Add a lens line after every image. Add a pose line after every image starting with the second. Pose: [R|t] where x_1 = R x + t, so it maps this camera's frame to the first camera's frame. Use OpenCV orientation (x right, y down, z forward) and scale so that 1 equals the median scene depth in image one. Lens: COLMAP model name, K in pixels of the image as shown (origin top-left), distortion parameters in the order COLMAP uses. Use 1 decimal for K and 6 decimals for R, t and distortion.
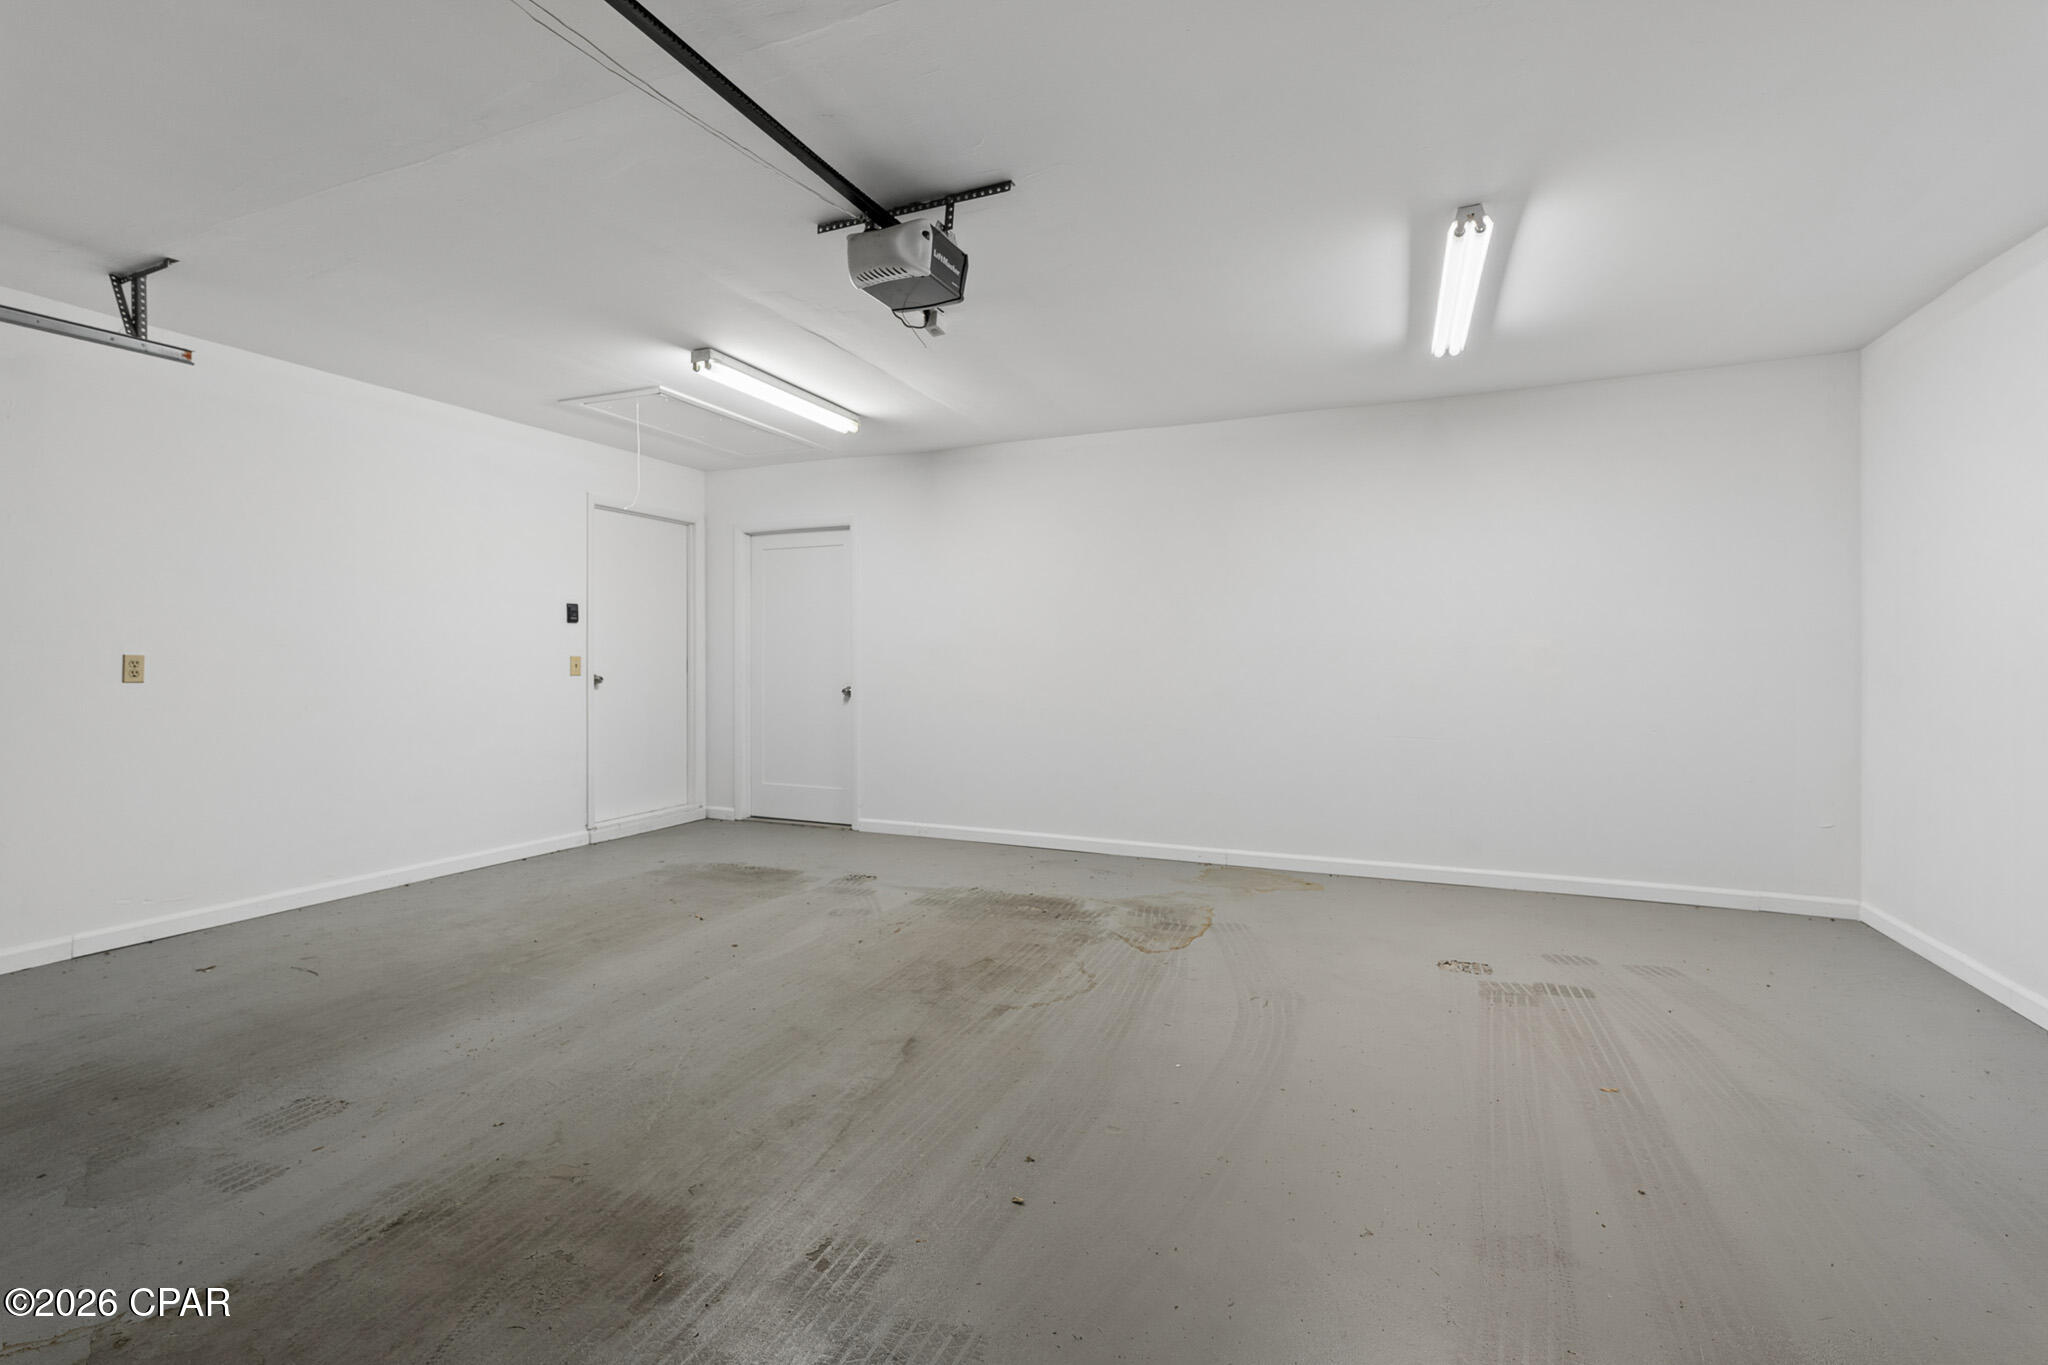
lens RADIAL K [[916.4, 0, 1024.9], [0, 916.4, 673.9], [0, 0, 1]] dist [0.003989, -0.000888]
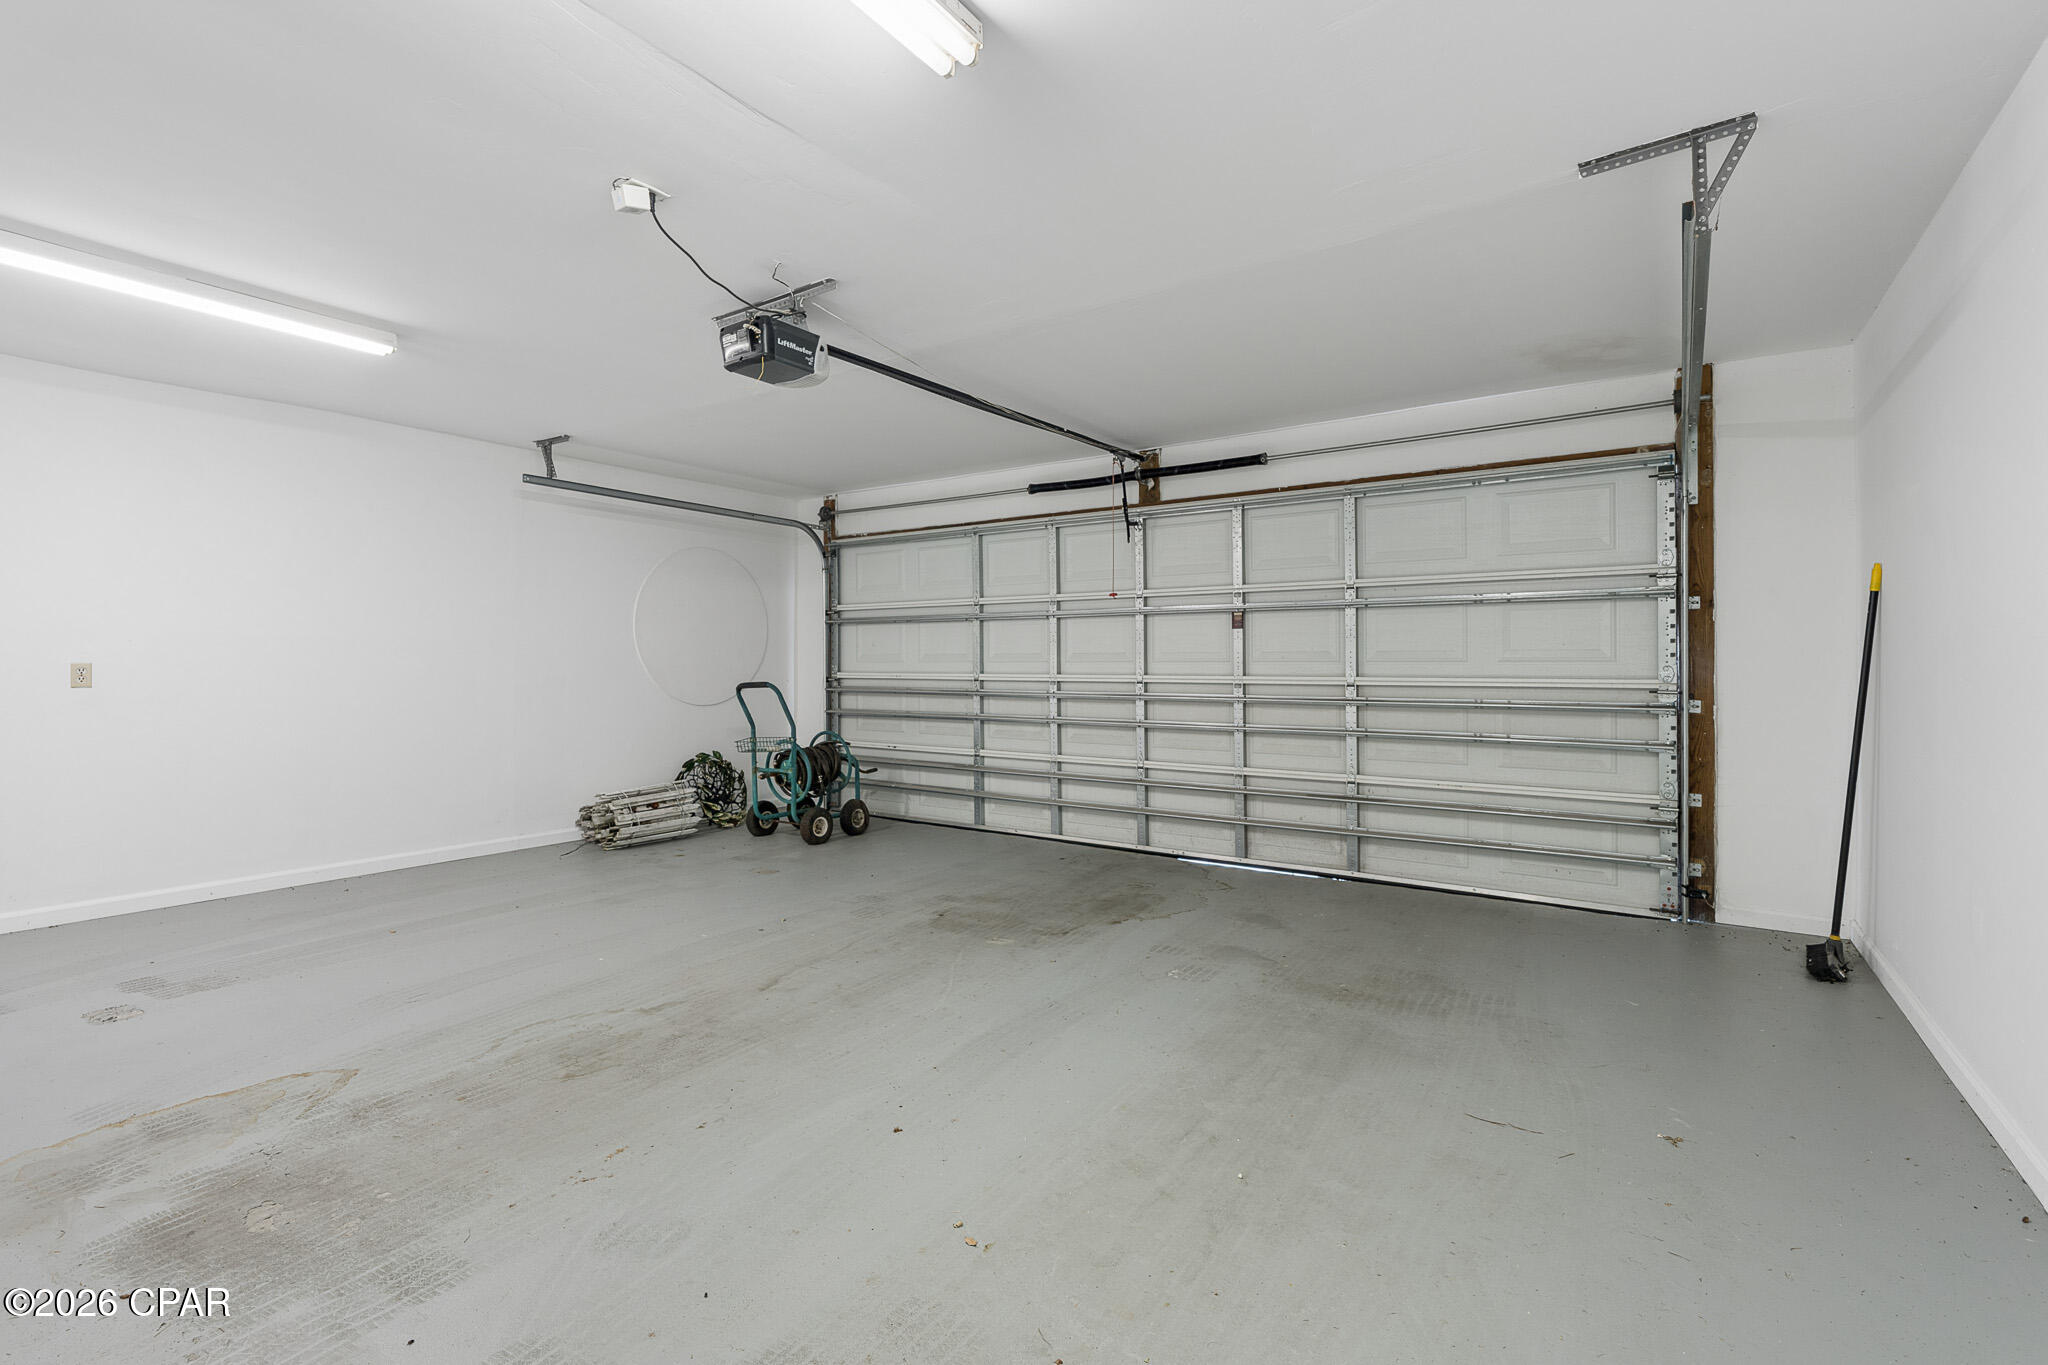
lens RADIAL K [[916.4, 0, 1020.4], [0, 916.4, 674.1], [0, 0, 1]] dist [0.003989, -0.000888]
pose [[-0.979202, -0.000730, 0.202889, -0.626202], [0.004960, 0.999608, 0.027537, -0.031735], [-0.202829, 0.027970, -0.978815, 1.895084]]
